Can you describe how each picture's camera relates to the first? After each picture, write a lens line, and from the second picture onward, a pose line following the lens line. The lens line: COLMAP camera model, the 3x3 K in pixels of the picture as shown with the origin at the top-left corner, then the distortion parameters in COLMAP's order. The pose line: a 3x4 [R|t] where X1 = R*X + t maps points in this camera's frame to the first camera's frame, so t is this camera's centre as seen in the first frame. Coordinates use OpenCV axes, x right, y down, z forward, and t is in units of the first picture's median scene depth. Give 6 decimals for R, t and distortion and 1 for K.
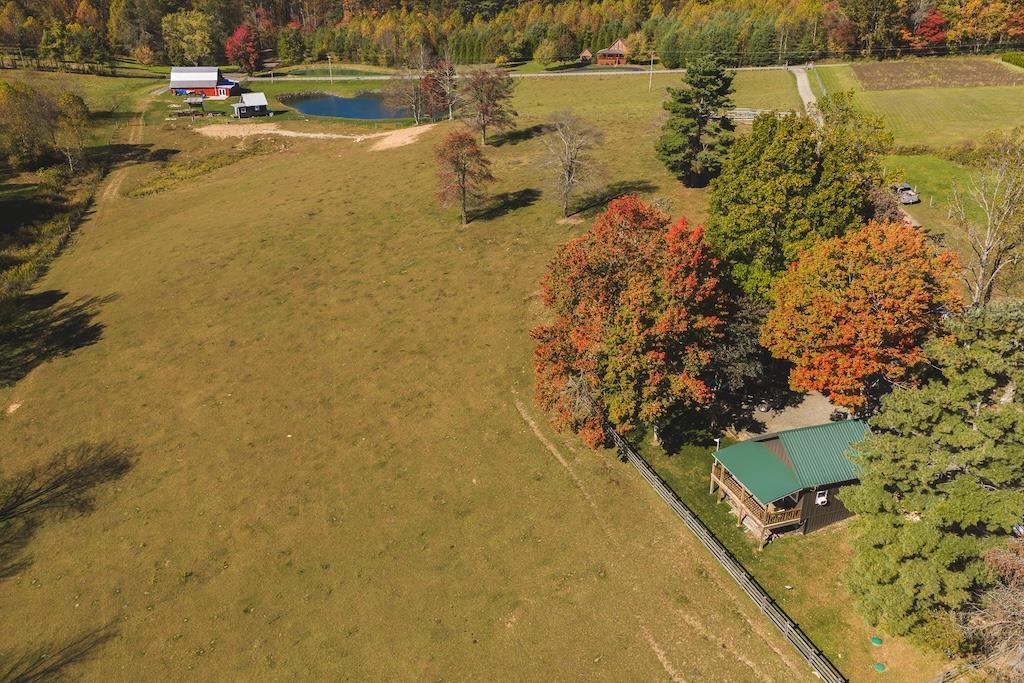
lens RADIAL K [[843.0, 0, 510.8], [0, 843.0, 346.6], [0, 0, 1]] dist [0.024387, -0.030721]
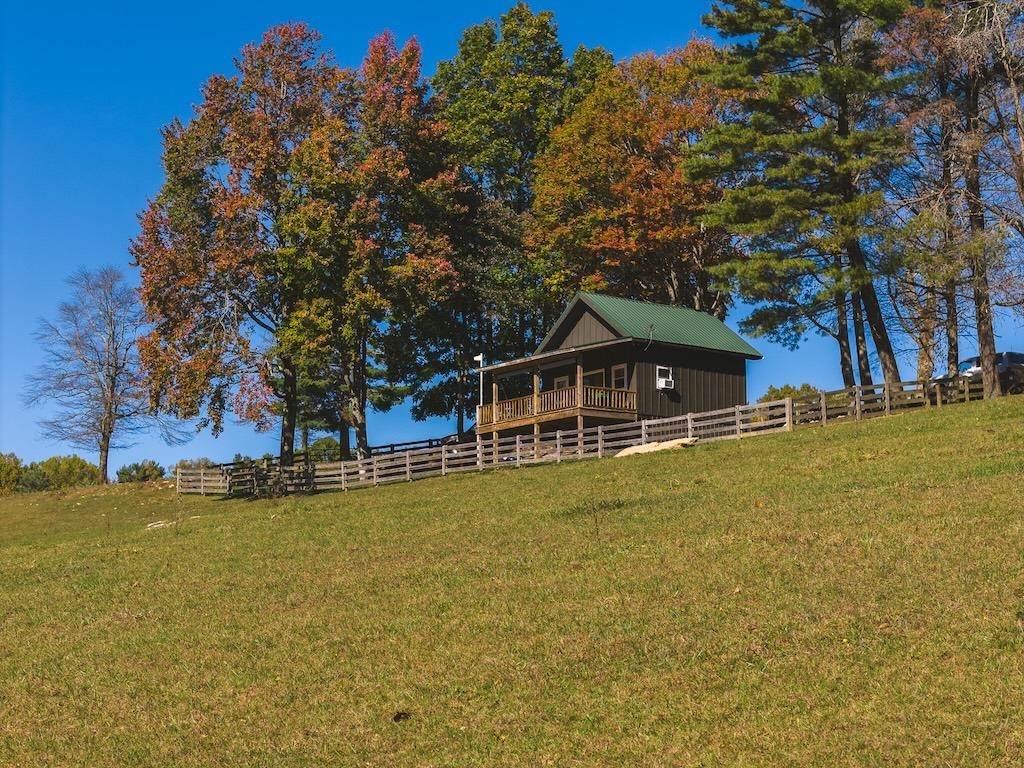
lens RADIAL K [[2031.1, 0, 511.8], [0, 2031.1, 387.5], [0, 0, 1]] dist [-0.205785, 0.000000]
pose [[0.944886, 0.047683, 0.323910, -0.051736], [0.136000, 0.842779, -0.520795, 0.248039], [-0.297818, 0.536143, 0.789845, -0.021163]]
